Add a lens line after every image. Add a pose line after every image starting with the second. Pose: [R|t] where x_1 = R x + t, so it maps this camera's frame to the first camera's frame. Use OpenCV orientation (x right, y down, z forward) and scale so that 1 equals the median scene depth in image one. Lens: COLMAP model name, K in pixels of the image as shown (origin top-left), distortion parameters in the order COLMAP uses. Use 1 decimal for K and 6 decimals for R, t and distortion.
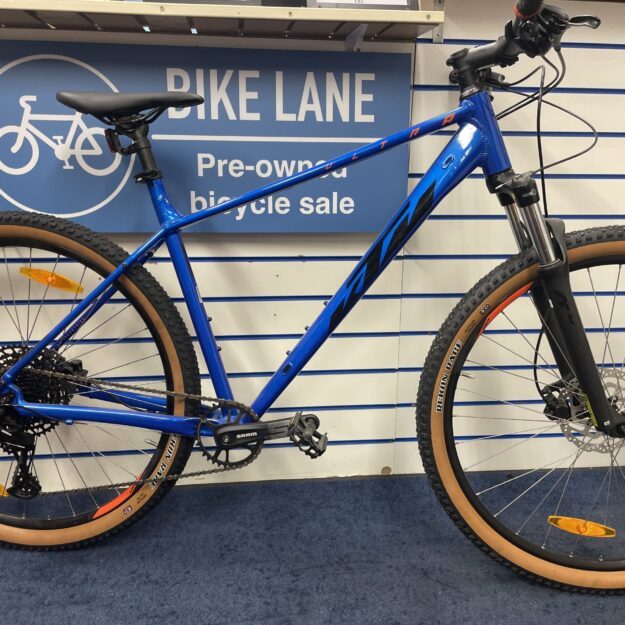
lens RADIAL K [[635.2, 0, 310.2], [0, 635.2, 312.2], [0, 0, 1]] dist [0.039947, 0.000000]
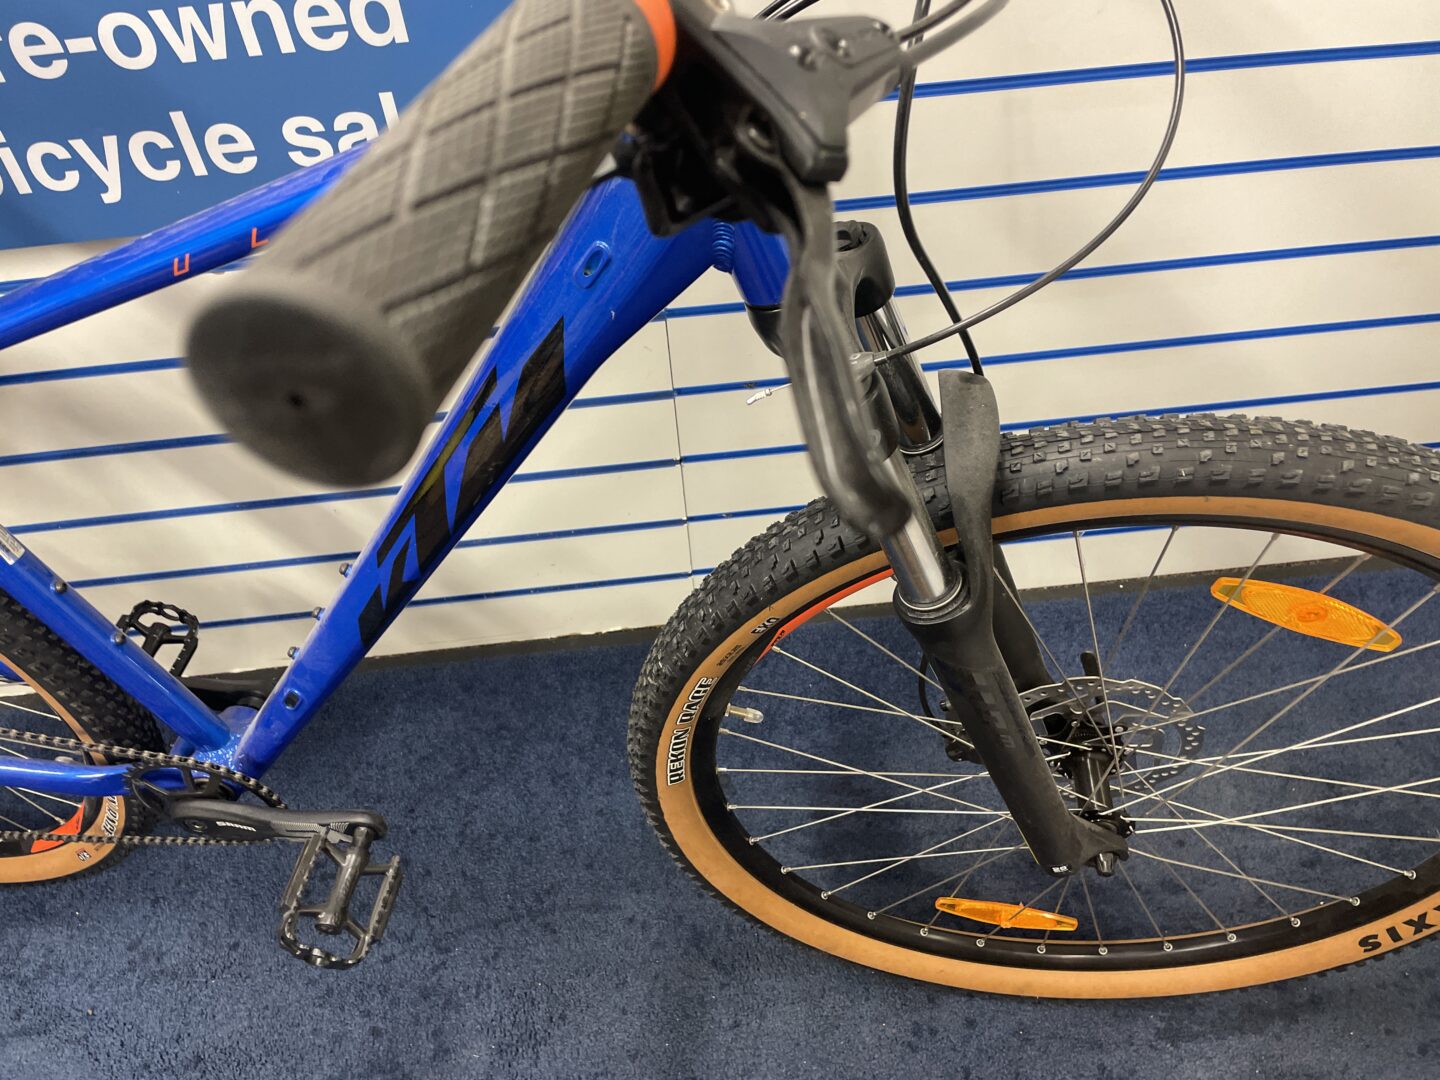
lens RADIAL K [[1097.8, 0, 726.3], [0, 1097.8, 542.4], [0, 0, 1]] dist [0.057615, -0.086333]
pose [[0.998366, -0.024652, -0.051545, 0.233447], [0.050255, 0.808091, 0.586910, -0.326525], [0.027185, -0.588541, 0.808010, 0.437826]]
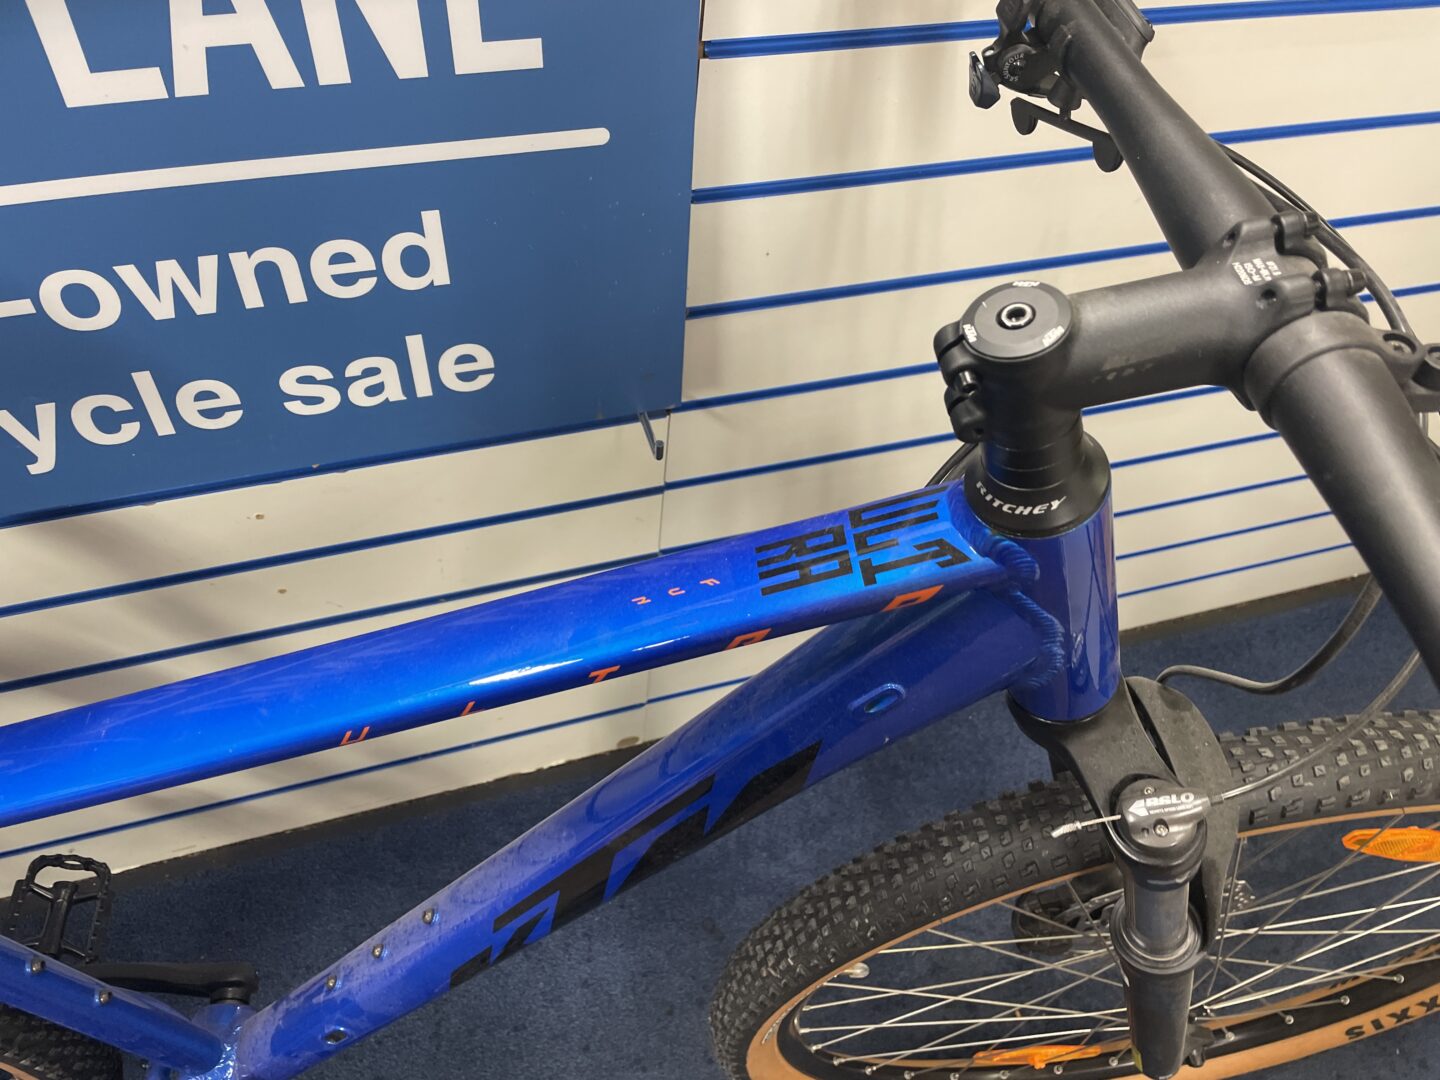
lens RADIAL K [[1097.8, 0, 742.9], [0, 1097.8, 542.2], [0, 0, 1]] dist [0.057615, -0.086333]
pose [[0.977507, -0.103368, 0.183836, 0.080328], [-0.039599, 0.766202, 0.641378, -0.425901], [-0.207154, -0.634231, 0.744875, 0.588708]]
